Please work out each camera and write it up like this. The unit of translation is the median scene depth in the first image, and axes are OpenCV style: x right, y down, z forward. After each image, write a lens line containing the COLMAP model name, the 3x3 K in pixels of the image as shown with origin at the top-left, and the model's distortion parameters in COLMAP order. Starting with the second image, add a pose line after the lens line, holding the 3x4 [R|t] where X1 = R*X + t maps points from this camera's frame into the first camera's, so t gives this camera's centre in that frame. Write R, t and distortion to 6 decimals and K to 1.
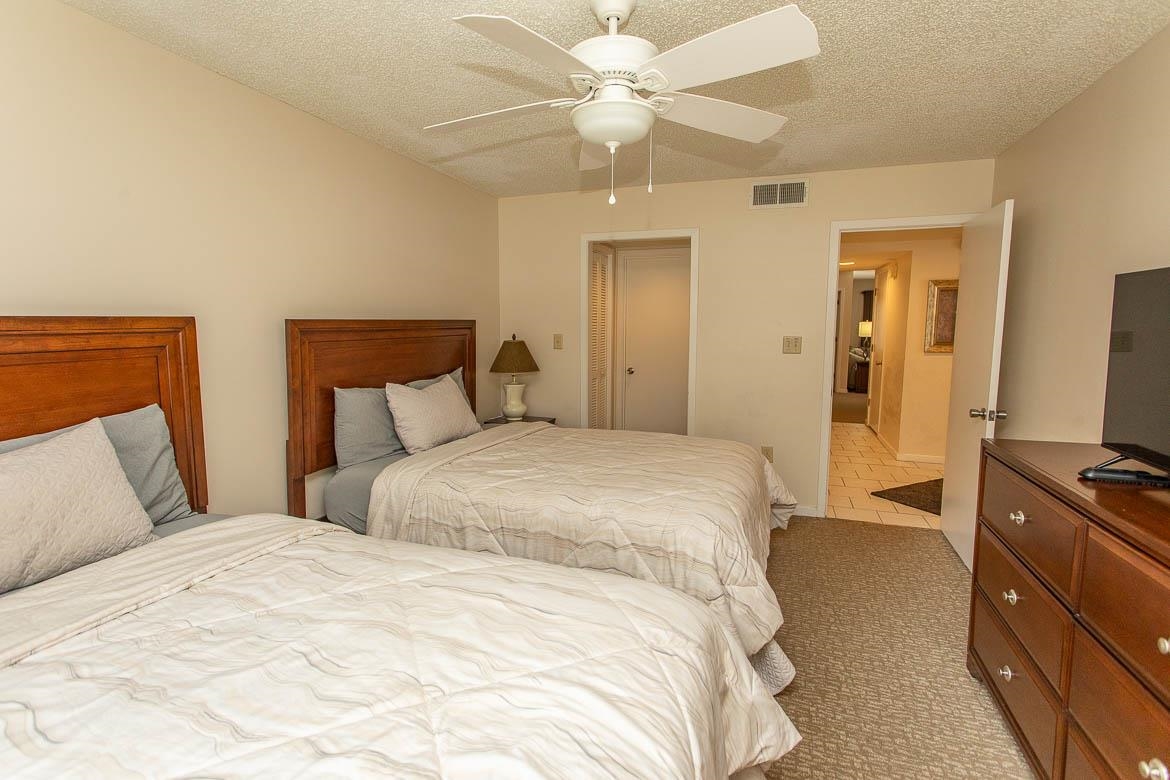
lens RADIAL K [[549.7, 0, 583.7], [0, 549.7, 385.3], [0, 0, 1]] dist [0.000974, 0.000799]
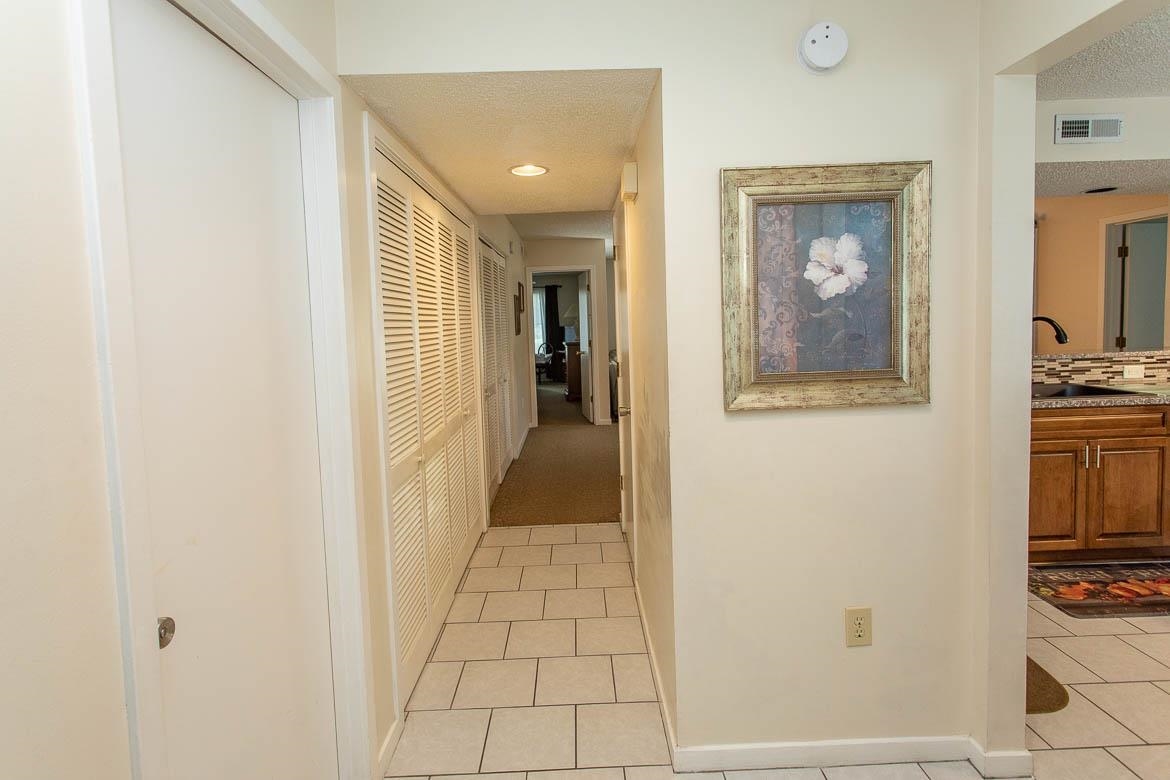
lens RADIAL K [[572.8, 0, 586.9], [0, 572.8, 353.1], [0, 0, 1]] dist [-0.001446, 0.000054]
pose [[0.939259, -0.052720, 0.339137, 1.072794], [0.072444, 0.996322, -0.045756, -0.199290], [-0.335477, 0.067545, 0.939624, 1.763306]]
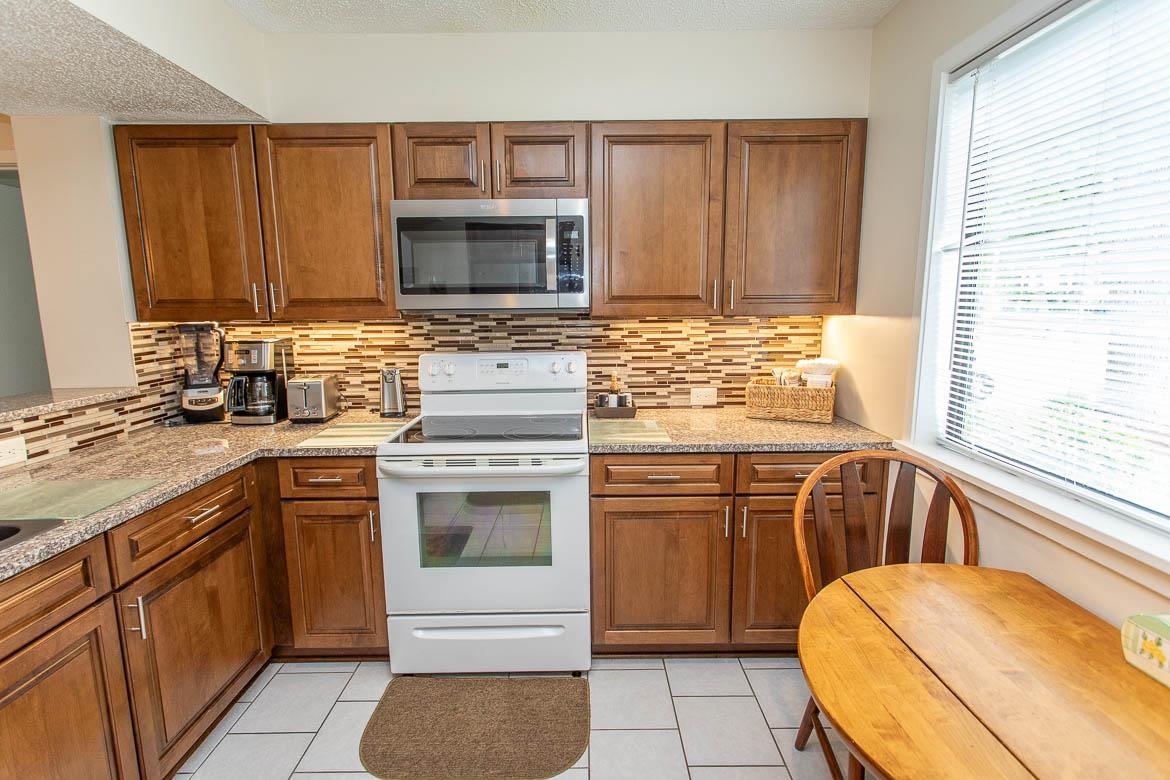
lens RADIAL K [[549.7, 0, 583.7], [0, 549.7, 385.3], [0, 0, 1]] dist [0.000974, 0.000799]
pose [[-0.337061, -0.139250, 0.931128, 2.099200], [0.116360, 0.975257, 0.187971, -0.253295], [-0.934264, 0.171704, -0.312518, 2.237070]]
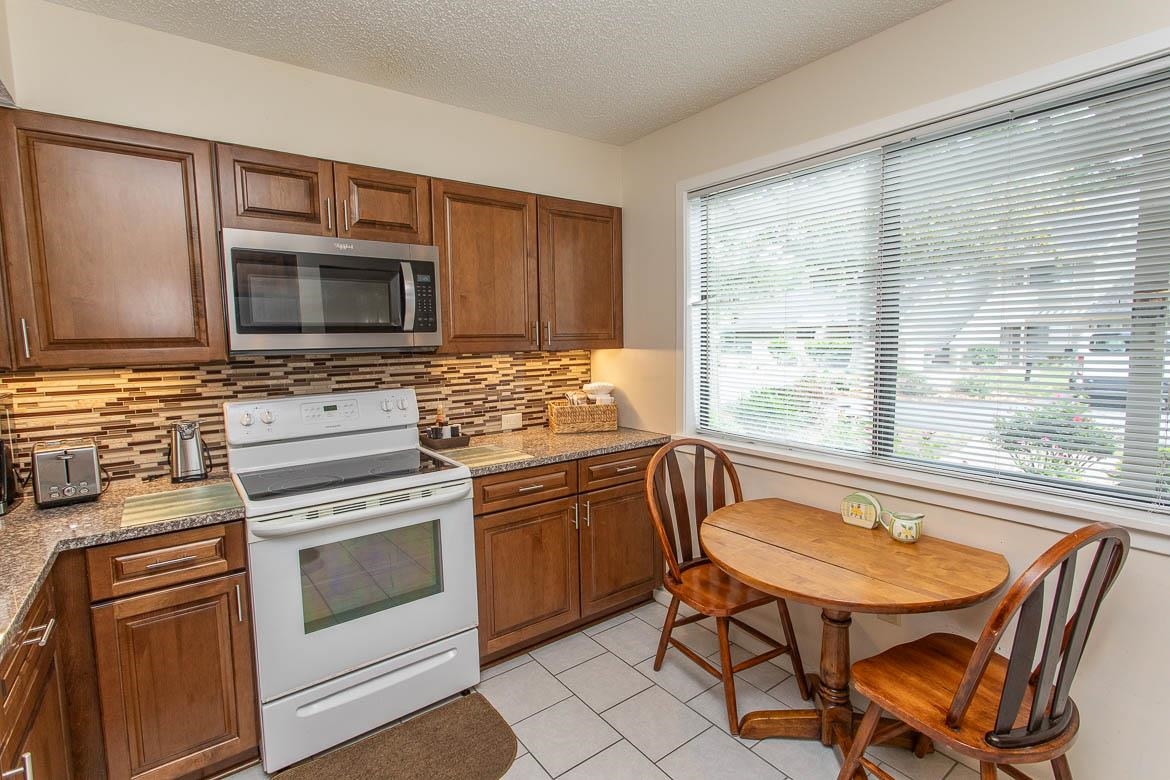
lens RADIAL K [[549.7, 0, 583.7], [0, 549.7, 385.3], [0, 0, 1]] dist [0.000974, 0.000799]
pose [[-0.830183, -0.038172, 0.556182, 2.209787], [0.078178, 0.979824, 0.183939, -0.301753], [-0.551982, 0.196185, -0.810449, 2.621464]]
